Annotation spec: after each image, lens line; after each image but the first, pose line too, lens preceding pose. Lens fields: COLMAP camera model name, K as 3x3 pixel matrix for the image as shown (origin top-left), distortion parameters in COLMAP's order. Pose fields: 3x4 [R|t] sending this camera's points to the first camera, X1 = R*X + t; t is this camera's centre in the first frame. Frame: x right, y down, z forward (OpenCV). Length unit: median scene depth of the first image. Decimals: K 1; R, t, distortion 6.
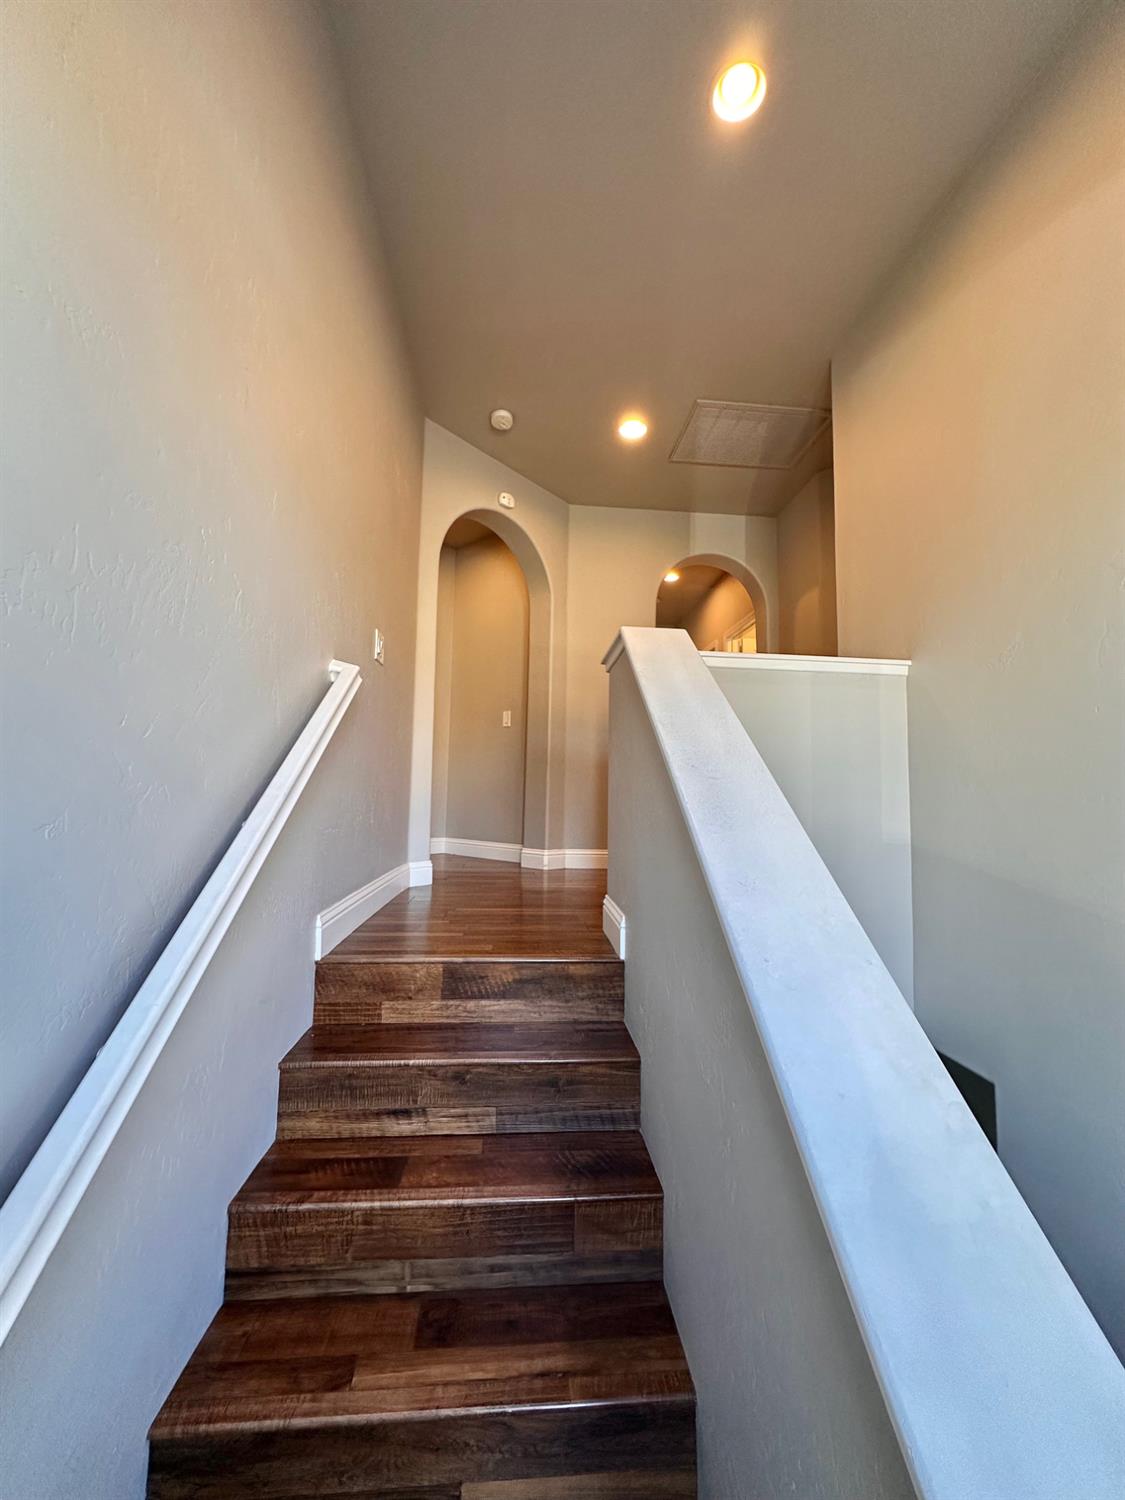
lens RADIAL K [[598.3, 0, 564.2], [0, 598.3, 750.0], [0, 0, 1]] dist [0.015090, -0.001145]
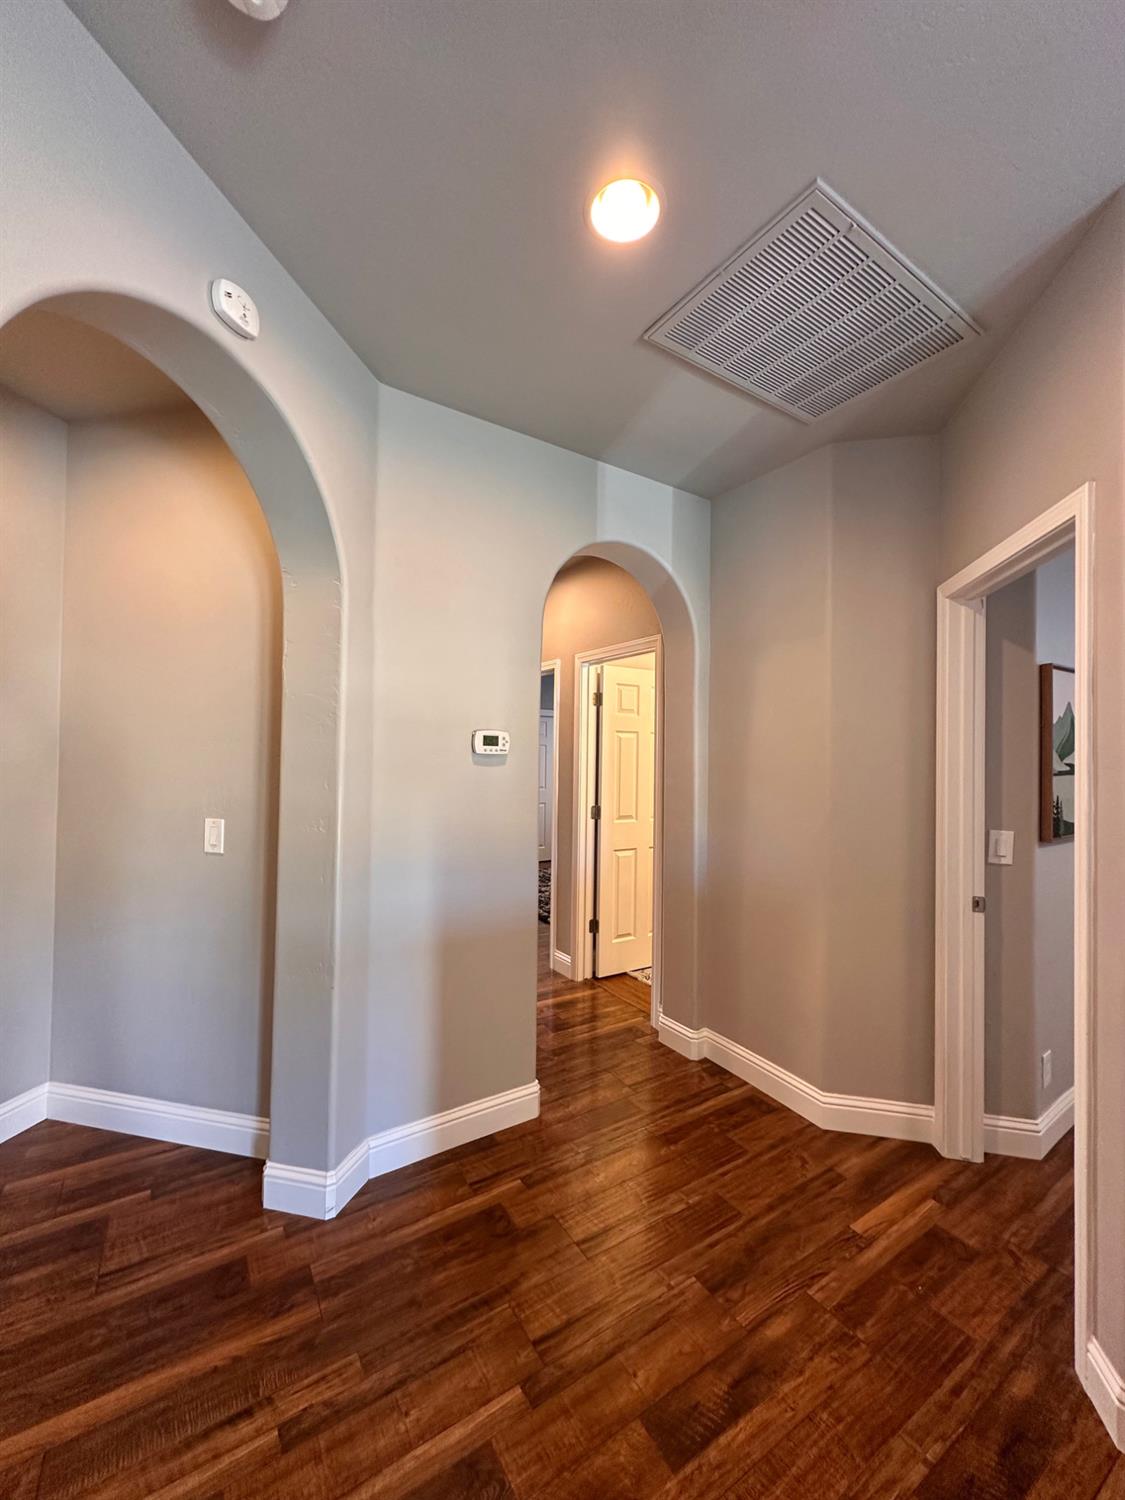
lens RADIAL K [[598.3, 0, 562.2], [0, 598.3, 748.5], [0, 0, 1]] dist [0.015090, -0.001145]
pose [[0.884080, 0.001634, 0.467333, -0.082233], [-0.036978, 0.997103, 0.066468, -0.170640], [-0.465870, -0.076044, 0.881579, 0.518747]]
